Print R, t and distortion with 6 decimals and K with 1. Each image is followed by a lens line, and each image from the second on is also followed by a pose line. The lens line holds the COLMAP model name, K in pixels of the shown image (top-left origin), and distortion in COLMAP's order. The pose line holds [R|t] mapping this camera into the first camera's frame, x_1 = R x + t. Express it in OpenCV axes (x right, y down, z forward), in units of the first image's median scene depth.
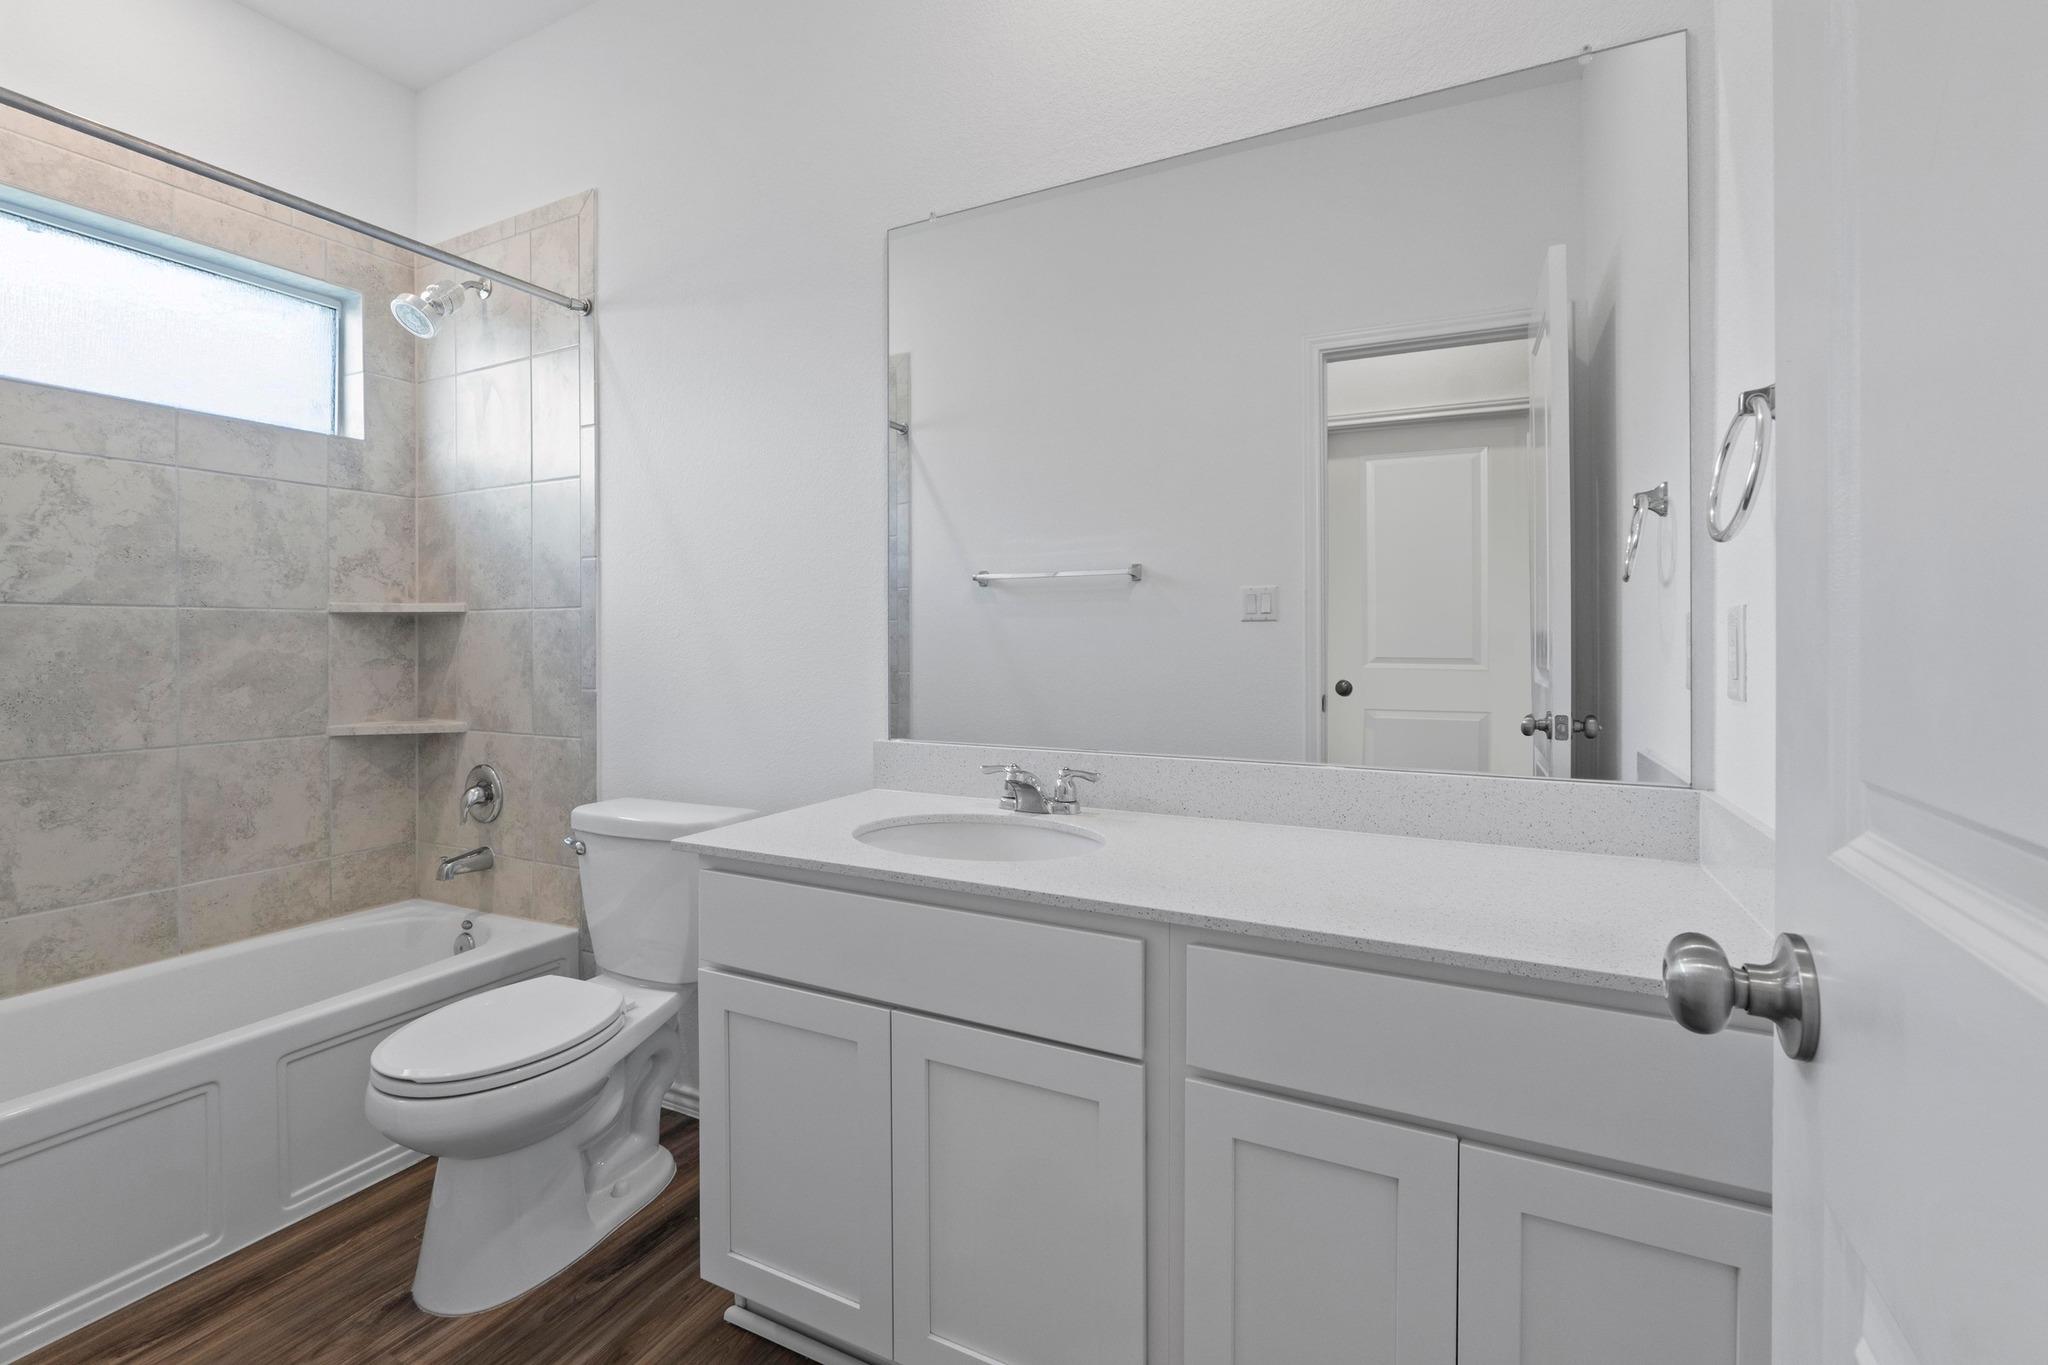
lens RADIAL K [[893.8, 0, 1008.7], [0, 893.8, 633.7], [0, 0, 1]] dist [-0.002337, -0.000268]
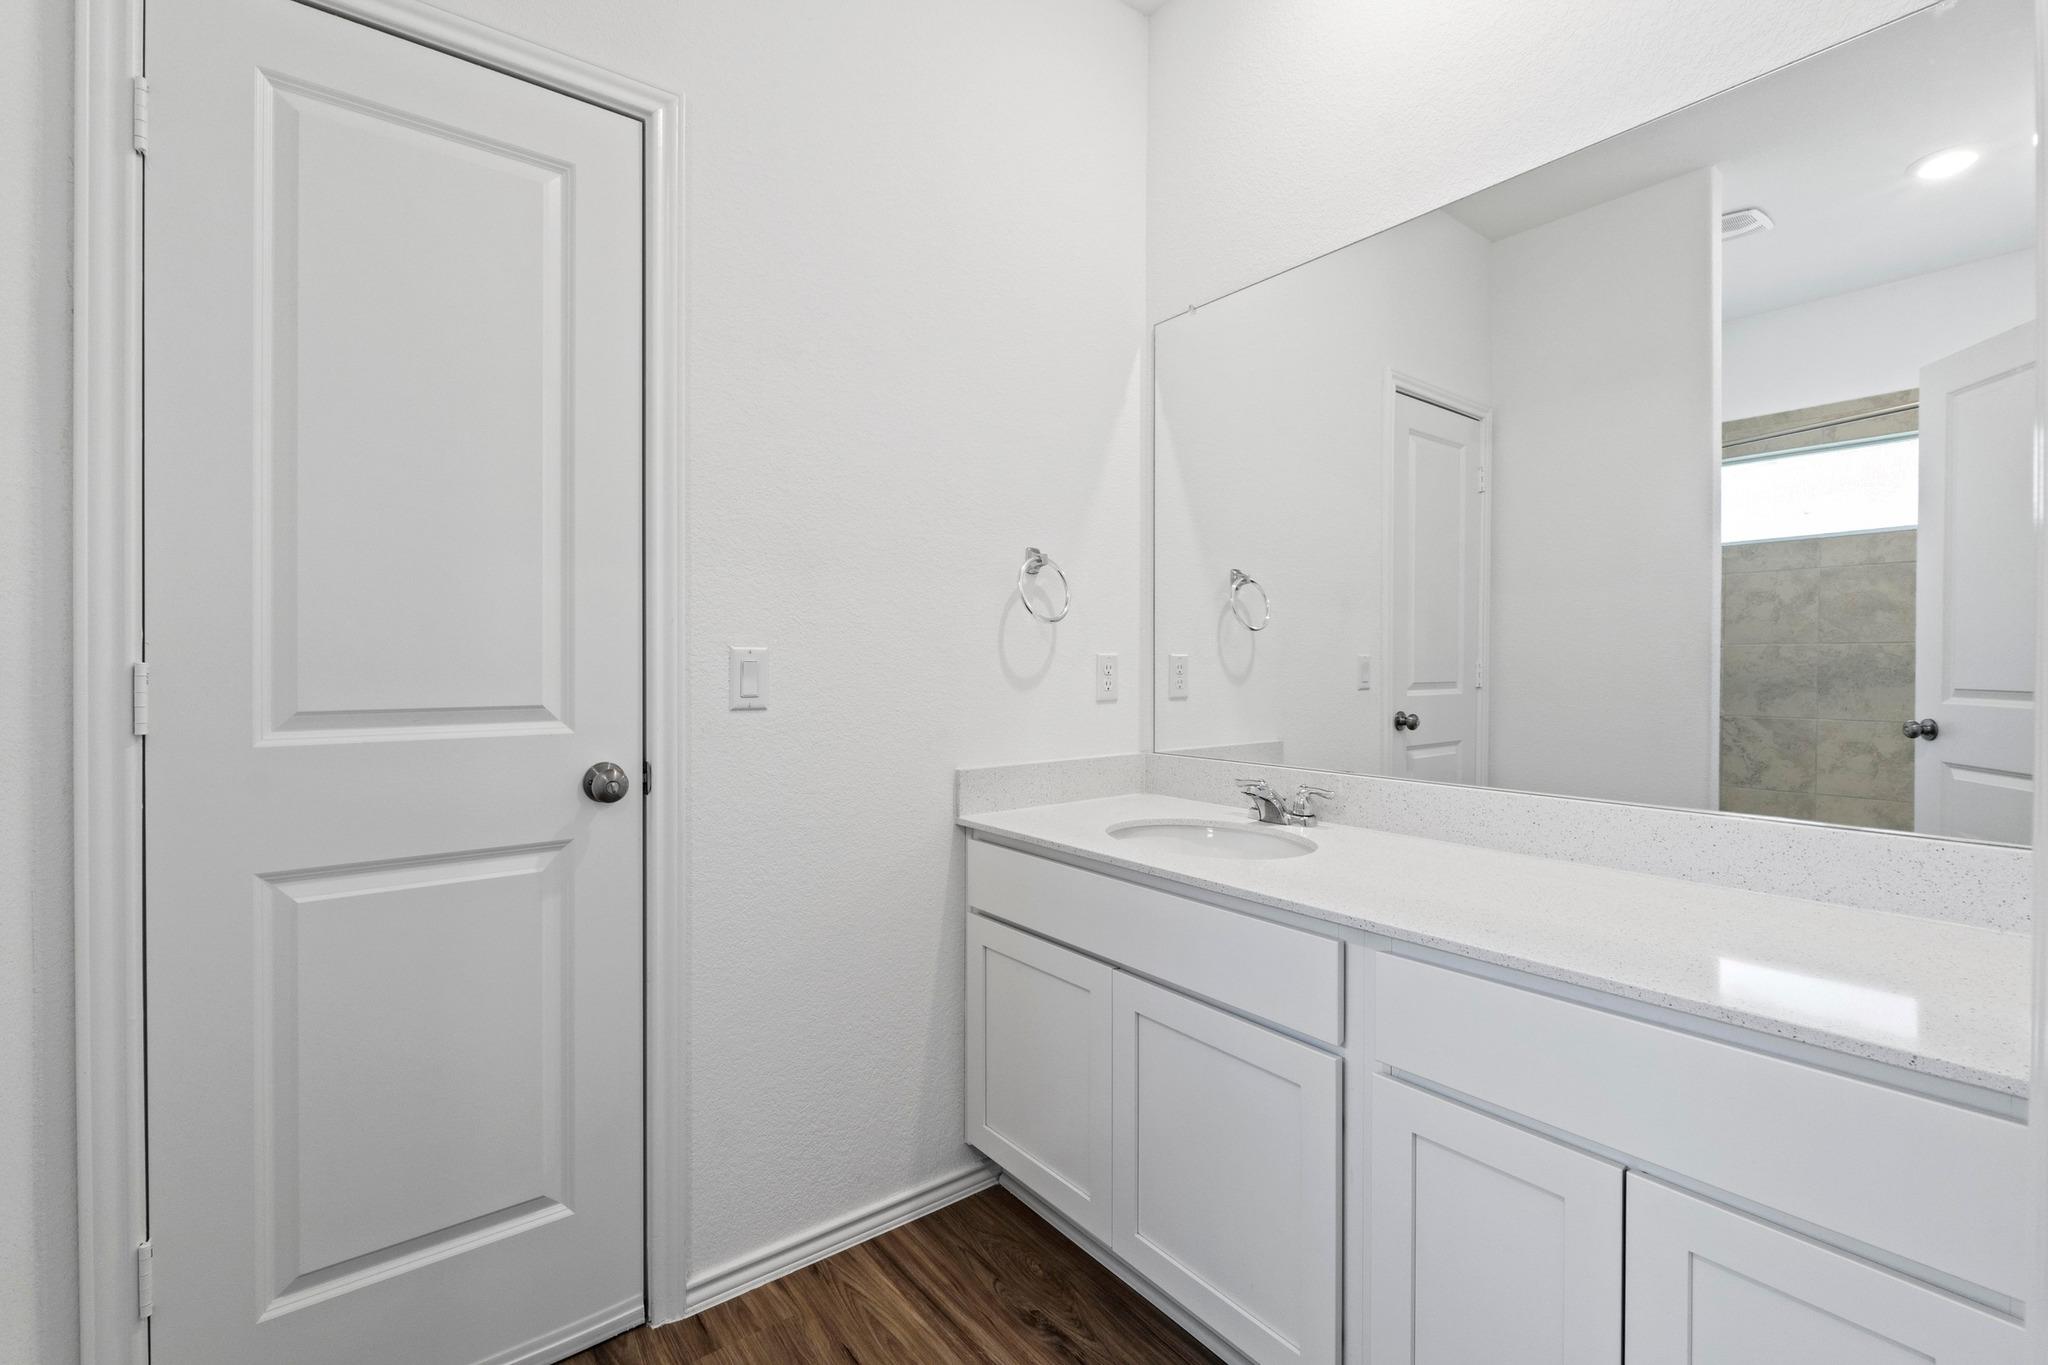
lens RADIAL K [[893.8, 0, 1024.9], [0, 893.8, 675.0], [0, 0, 1]] dist [-0.002337, -0.000268]
pose [[0.899366, 0.005047, -0.437167, 0.246080], [0.002669, 0.999851, 0.017035, -0.001590], [0.437188, -0.016488, 0.899219, -0.125432]]
